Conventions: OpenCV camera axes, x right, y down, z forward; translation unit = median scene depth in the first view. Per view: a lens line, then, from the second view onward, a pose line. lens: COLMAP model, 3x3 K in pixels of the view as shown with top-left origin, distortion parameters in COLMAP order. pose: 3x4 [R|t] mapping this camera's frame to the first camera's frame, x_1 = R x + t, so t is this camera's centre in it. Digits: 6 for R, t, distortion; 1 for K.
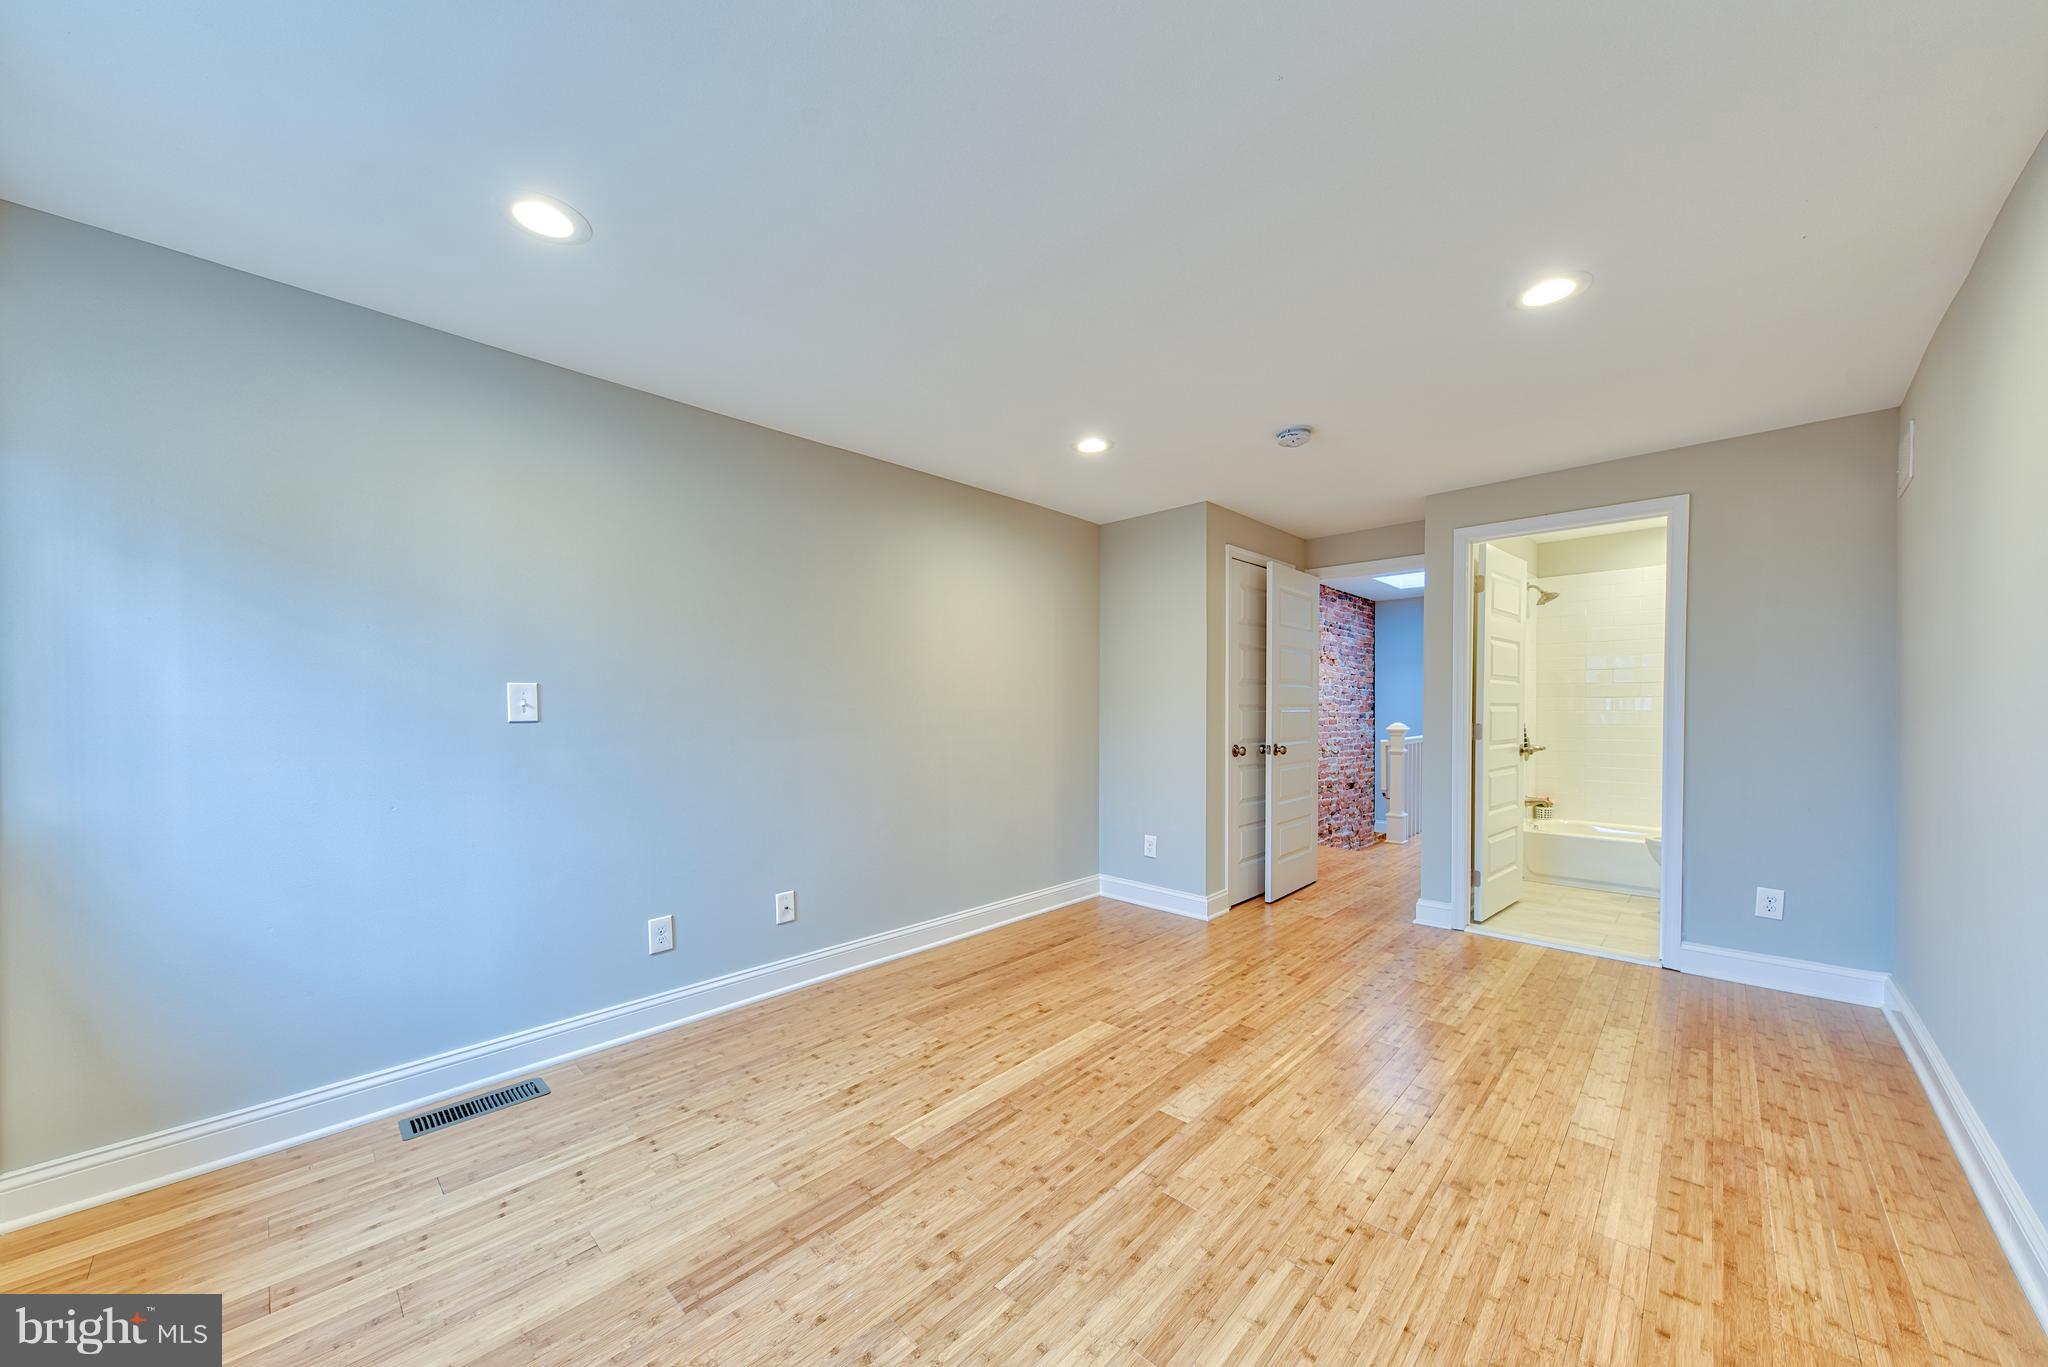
lens RADIAL K [[726.0, 0, 1012.9], [0, 726.0, 727.4], [0, 0, 1]] dist [0.008945, -0.000725]
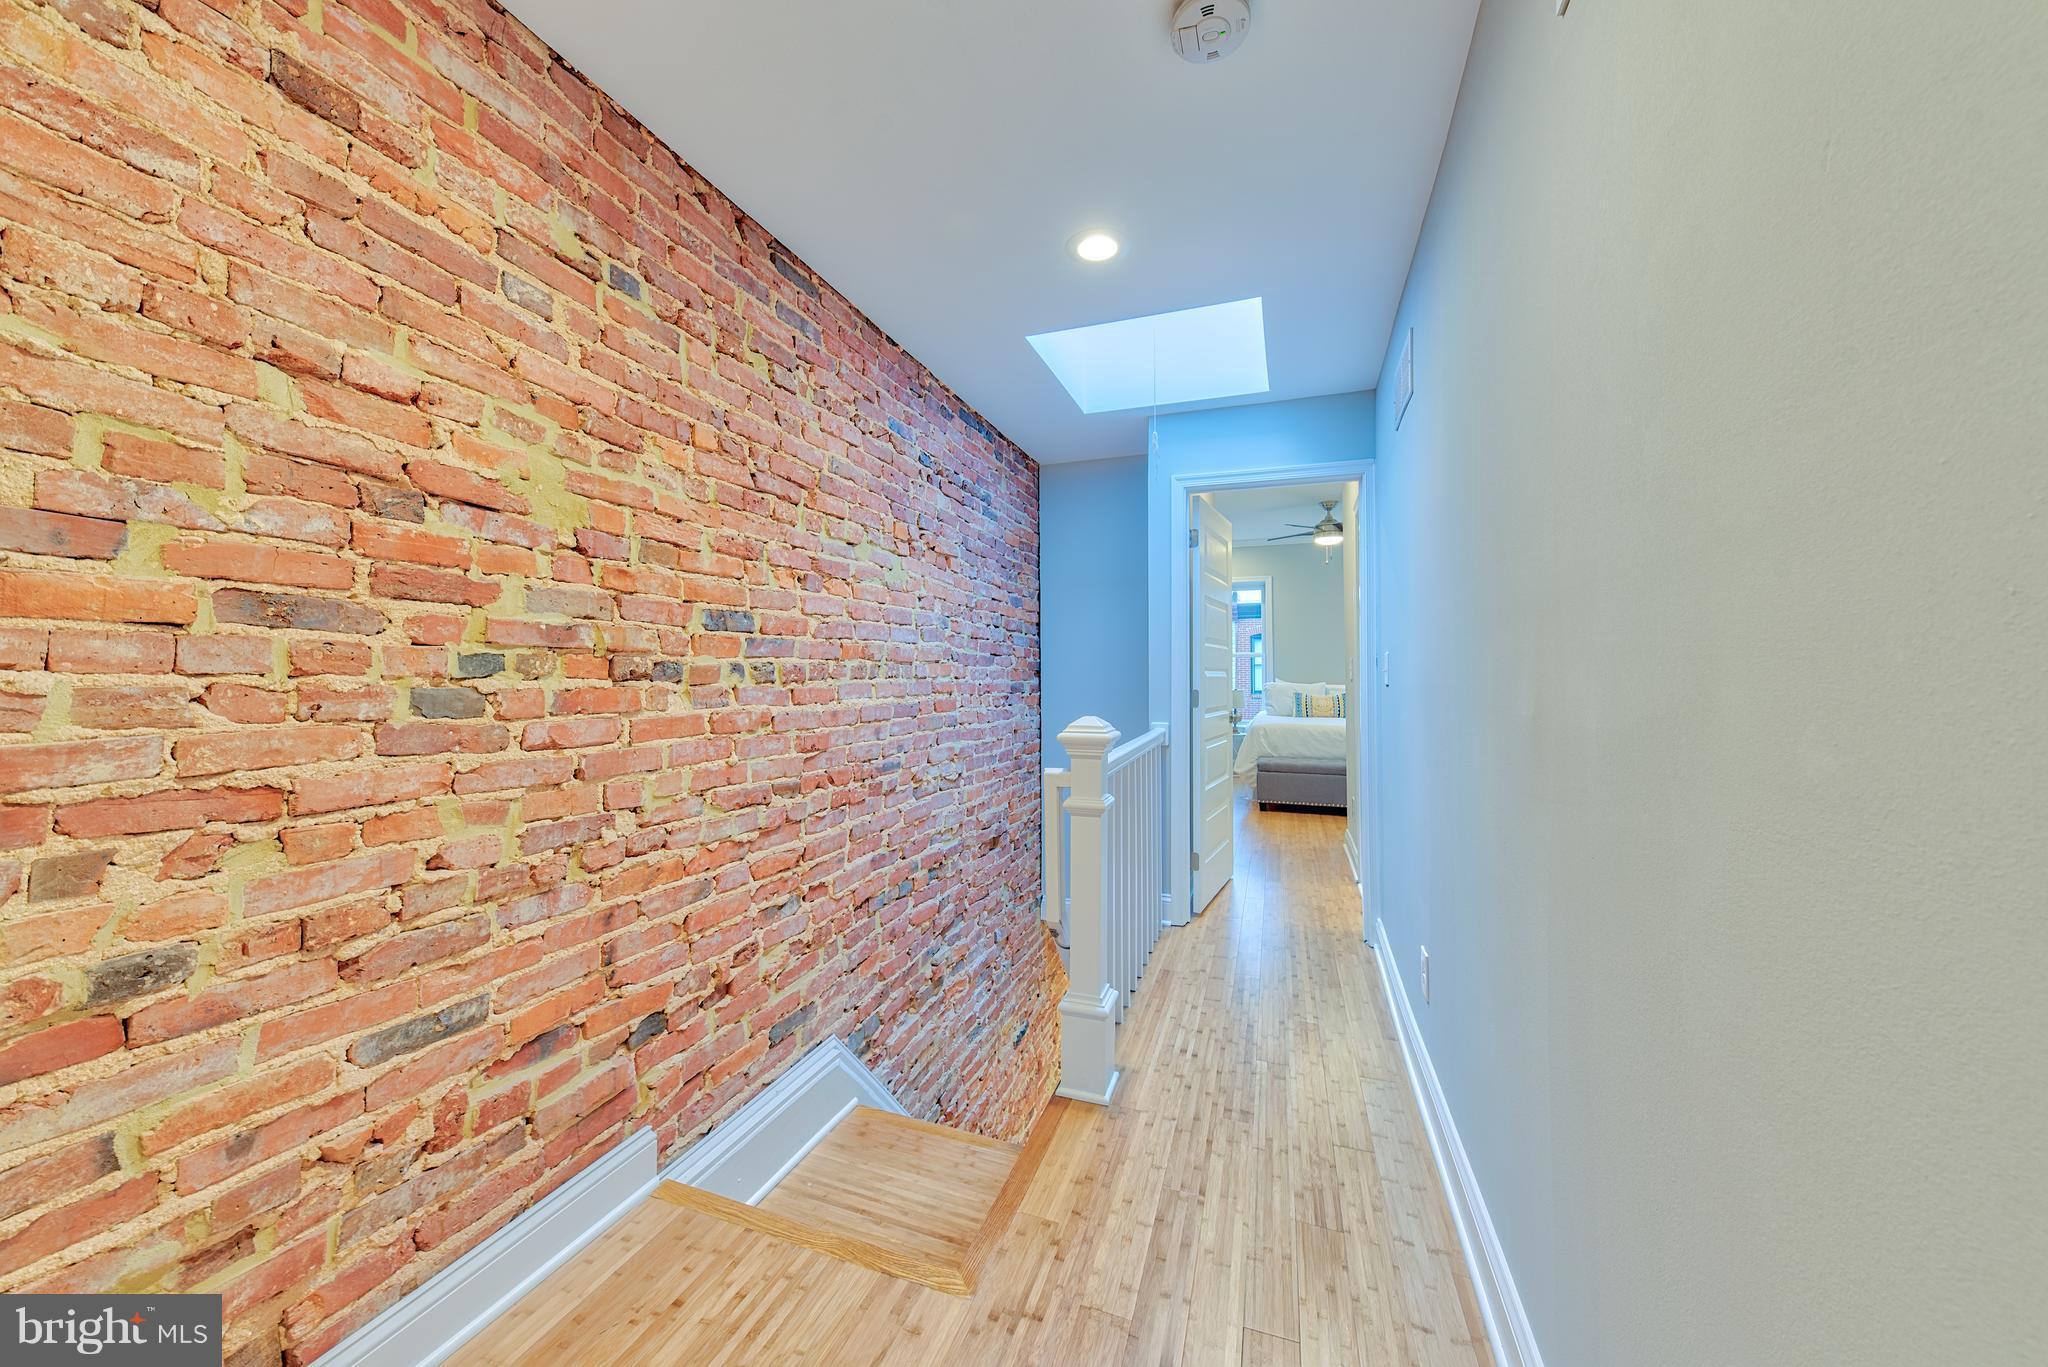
lens RADIAL K [[726.0, 0, 1022.4], [0, 726.0, 676.0], [0, 0, 1]] dist [0.008945, -0.000725]
pose [[0.914068, 0.001042, 0.405560, 0.296889], [0.006171, 0.999845, -0.016477, -0.016743], [-0.405514, 0.017563, 0.913920, 0.574275]]
